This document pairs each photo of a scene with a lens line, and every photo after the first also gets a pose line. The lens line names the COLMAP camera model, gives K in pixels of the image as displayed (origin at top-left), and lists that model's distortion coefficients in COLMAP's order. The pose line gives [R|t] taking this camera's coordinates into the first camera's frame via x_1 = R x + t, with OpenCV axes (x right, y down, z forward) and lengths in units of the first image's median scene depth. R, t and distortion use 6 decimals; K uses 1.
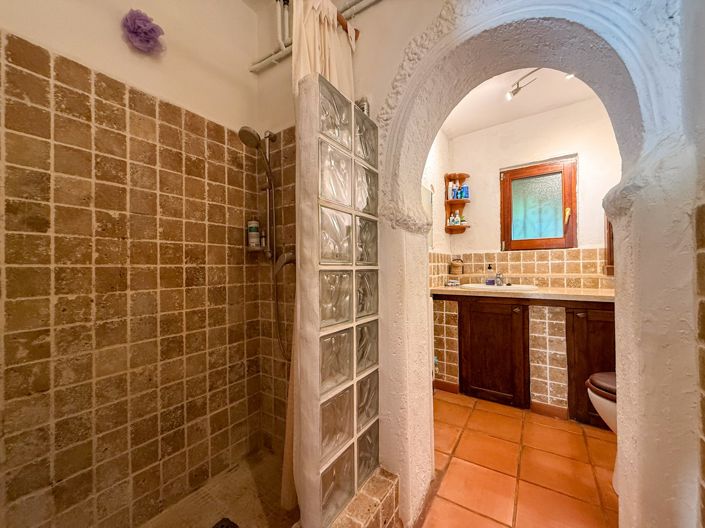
lens RADIAL K [[282.2, 0, 352.7], [0, 282.2, 264.8], [0, 0, 1]] dist [-0.000121, 0.000555]
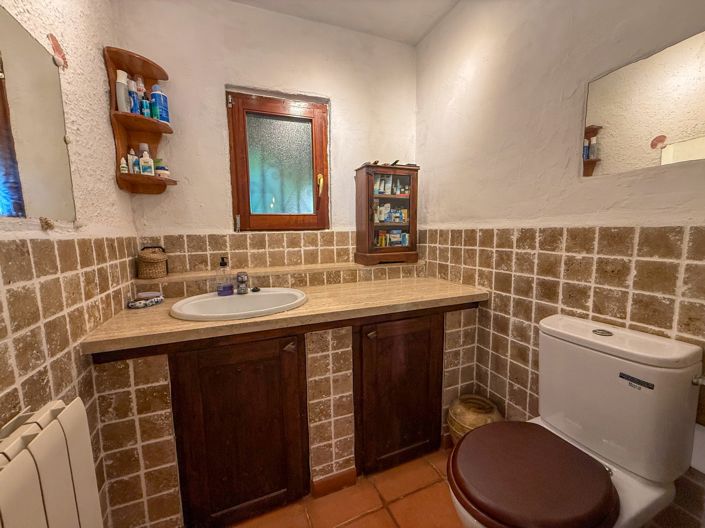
lens RADIAL K [[282.2, 0, 350.6], [0, 282.2, 264.1], [0, 0, 1]] dist [-0.000121, 0.000555]
pose [[0.549053, -0.095148, 0.830354, 0.173598], [0.000639, 0.993546, 0.113426, -0.052798], [-0.835787, -0.061746, 0.545571, 0.515855]]
